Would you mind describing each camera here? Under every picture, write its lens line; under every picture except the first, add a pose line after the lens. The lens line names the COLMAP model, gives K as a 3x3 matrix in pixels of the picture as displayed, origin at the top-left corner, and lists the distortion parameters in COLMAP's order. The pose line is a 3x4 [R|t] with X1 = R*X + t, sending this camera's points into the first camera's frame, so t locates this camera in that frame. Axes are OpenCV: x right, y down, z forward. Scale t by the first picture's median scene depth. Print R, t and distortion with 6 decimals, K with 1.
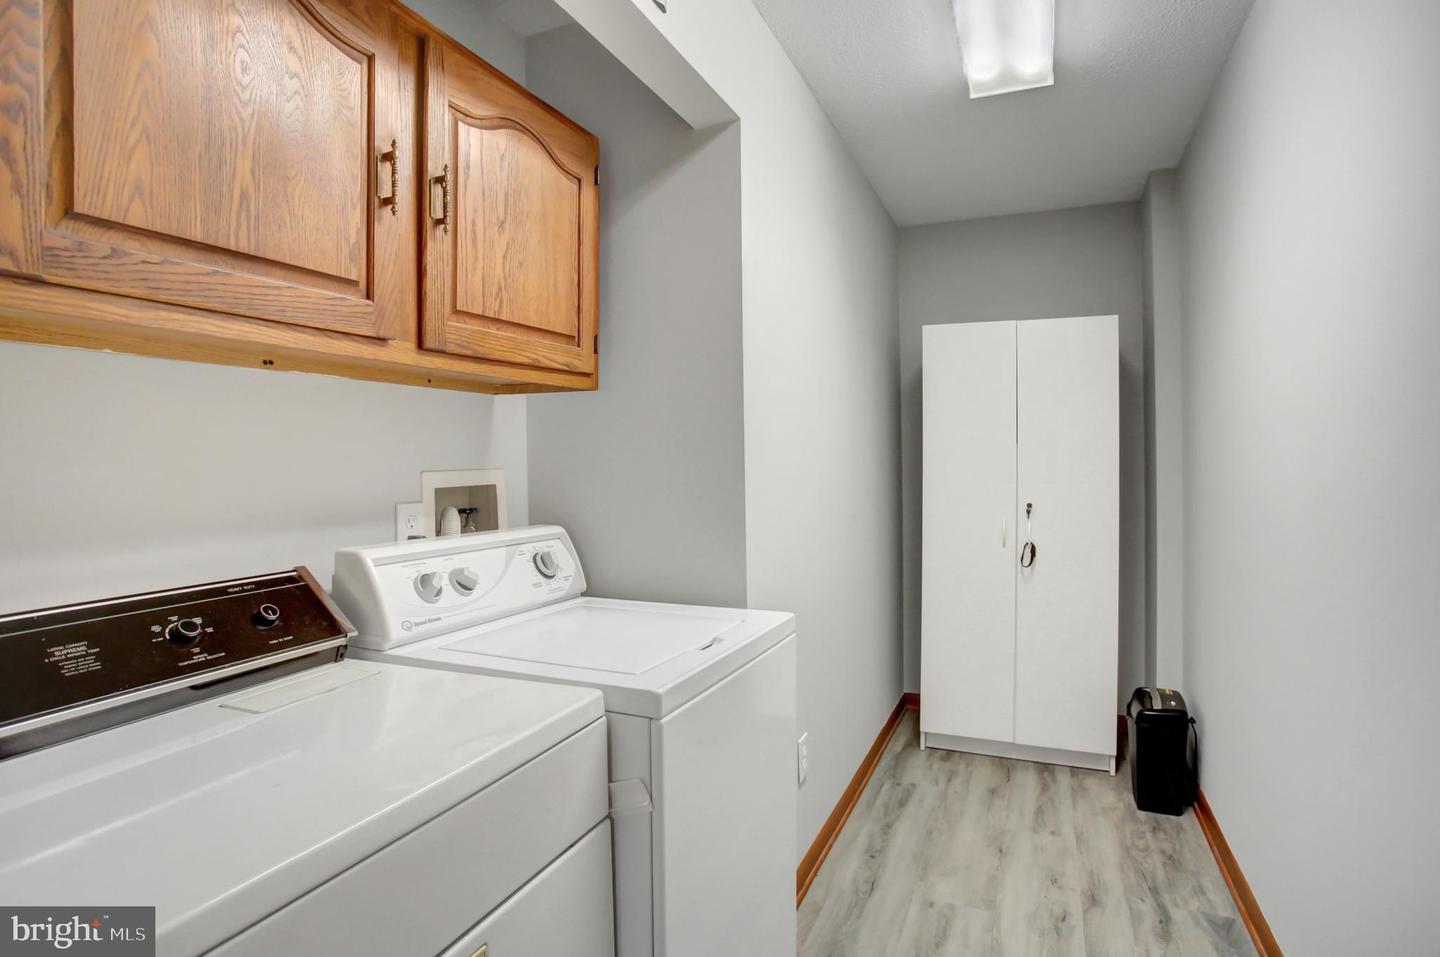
lens RADIAL K [[772.2, 0, 713.6], [0, 772.2, 463.3], [0, 0, 1]] dist [-0.066149, 0.037663]
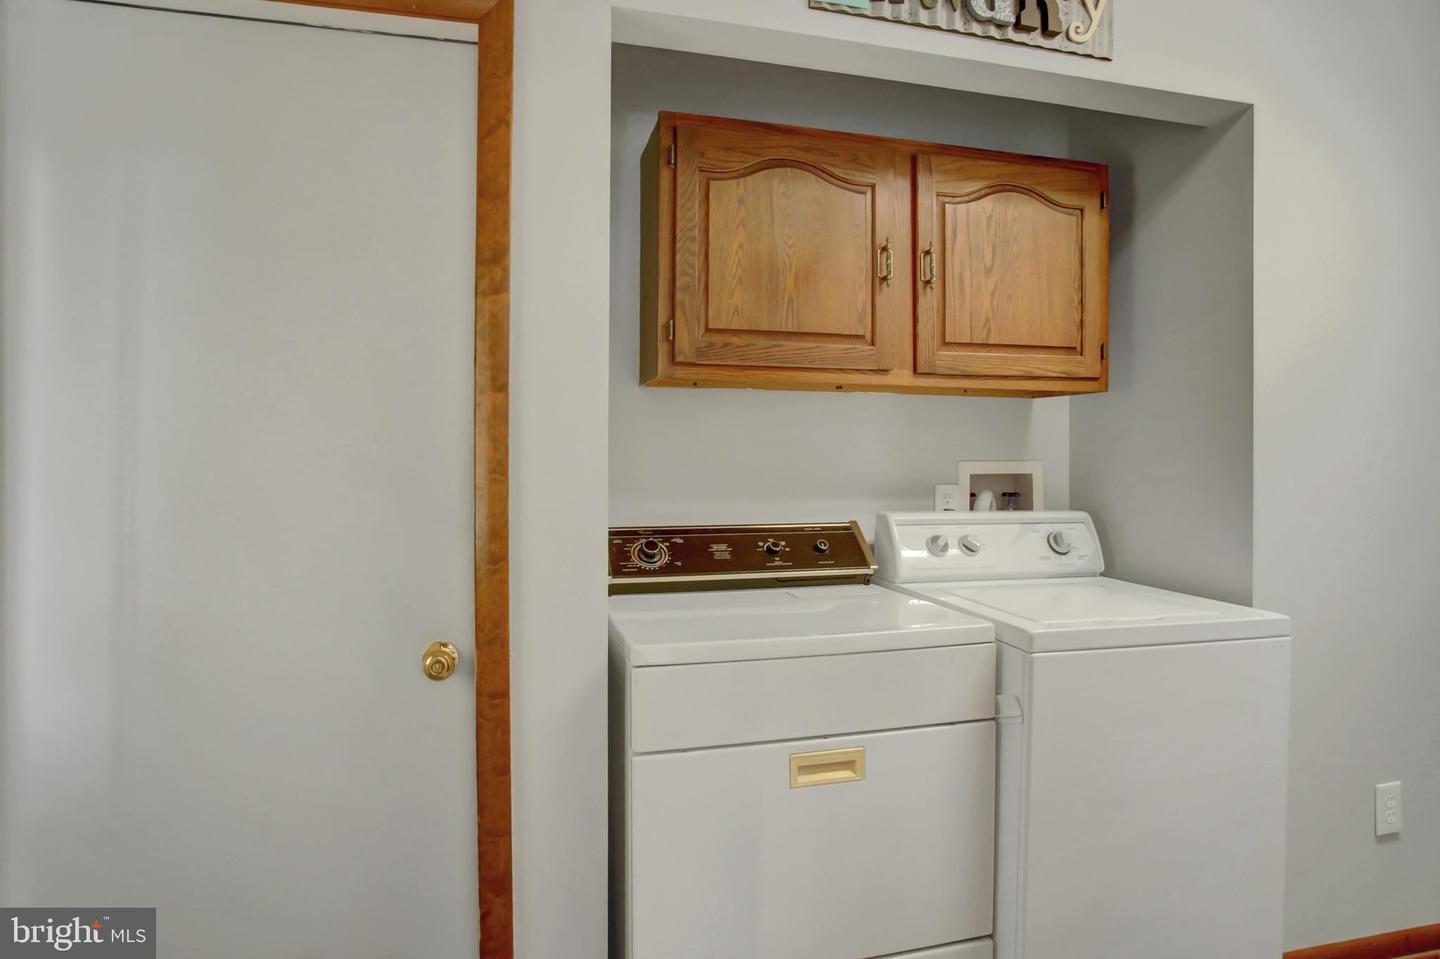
lens RADIAL K [[772.2, 0, 713.6], [0, 772.2, 464.3], [0, 0, 1]] dist [-0.066149, 0.037663]
pose [[0.619178, 0.020993, -0.784970, 0.476631], [-0.014479, 0.999778, 0.015316, 0.002649], [0.785117, 0.001882, 0.619345, -0.172529]]
